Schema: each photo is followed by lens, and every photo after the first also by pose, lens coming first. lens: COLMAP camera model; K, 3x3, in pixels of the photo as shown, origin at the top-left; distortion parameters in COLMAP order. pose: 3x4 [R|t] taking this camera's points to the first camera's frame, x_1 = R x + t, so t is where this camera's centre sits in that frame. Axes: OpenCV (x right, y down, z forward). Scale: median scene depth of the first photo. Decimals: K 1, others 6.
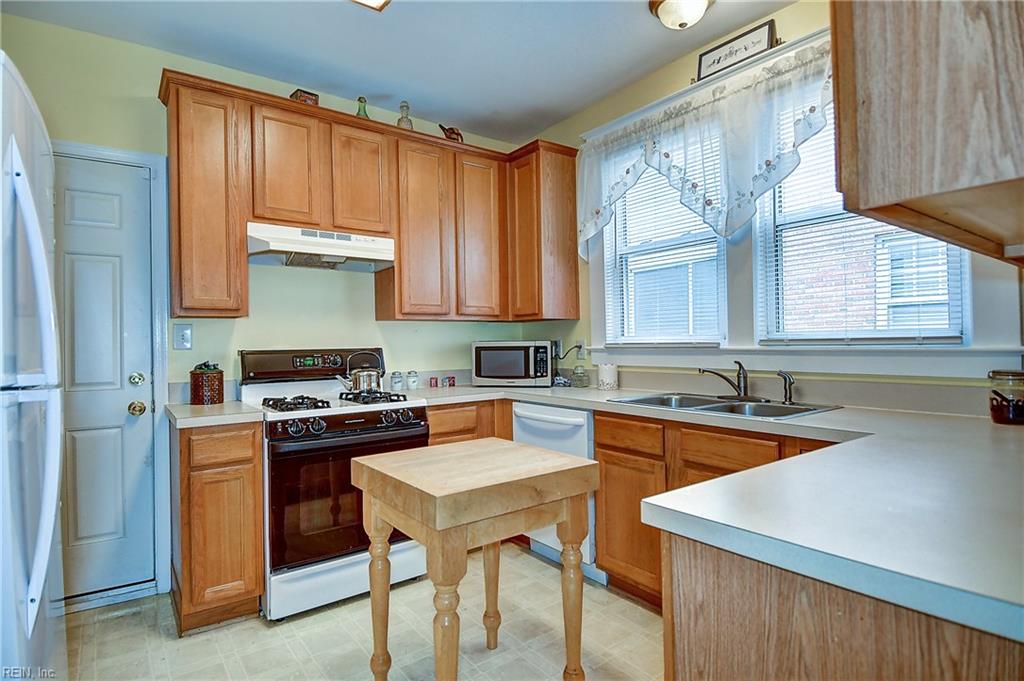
lens RADIAL K [[531.1, 0, 513.9], [0, 531.1, 342.7], [0, 0, 1]] dist [0.046999, -0.054332]
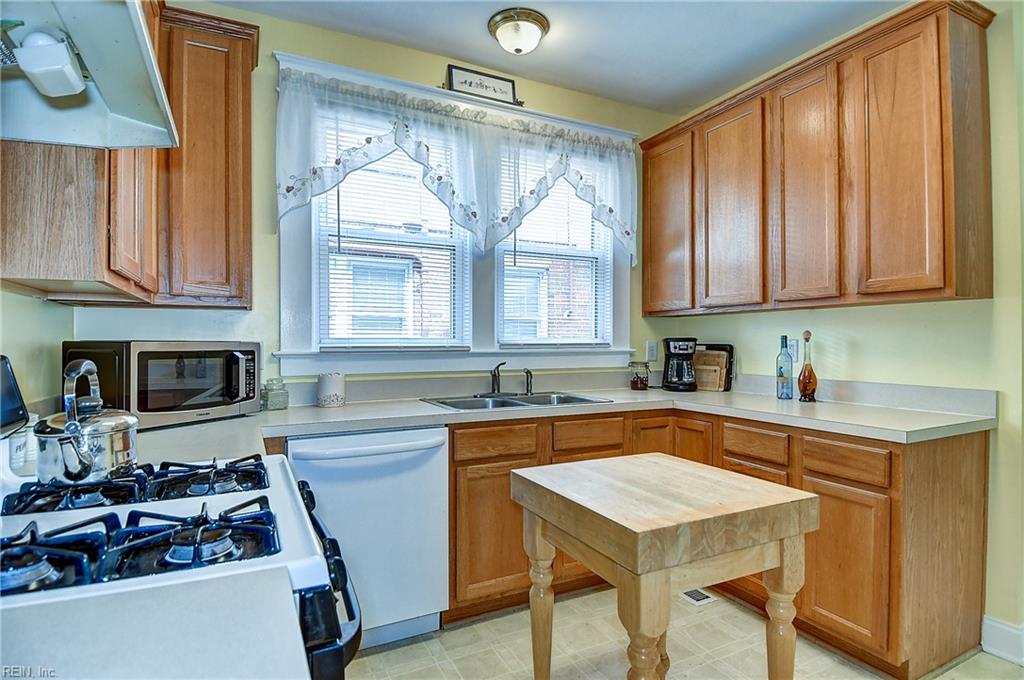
lens RADIAL K [[531.1, 0, 513.9], [0, 531.1, 342.2], [0, 0, 1]] dist [0.046999, -0.054332]
pose [[0.174190, 0.015082, 0.984597, -0.617840], [-0.000170, 0.999883, -0.015286, 0.007773], [-0.984712, 0.002495, 0.174172, 0.690063]]
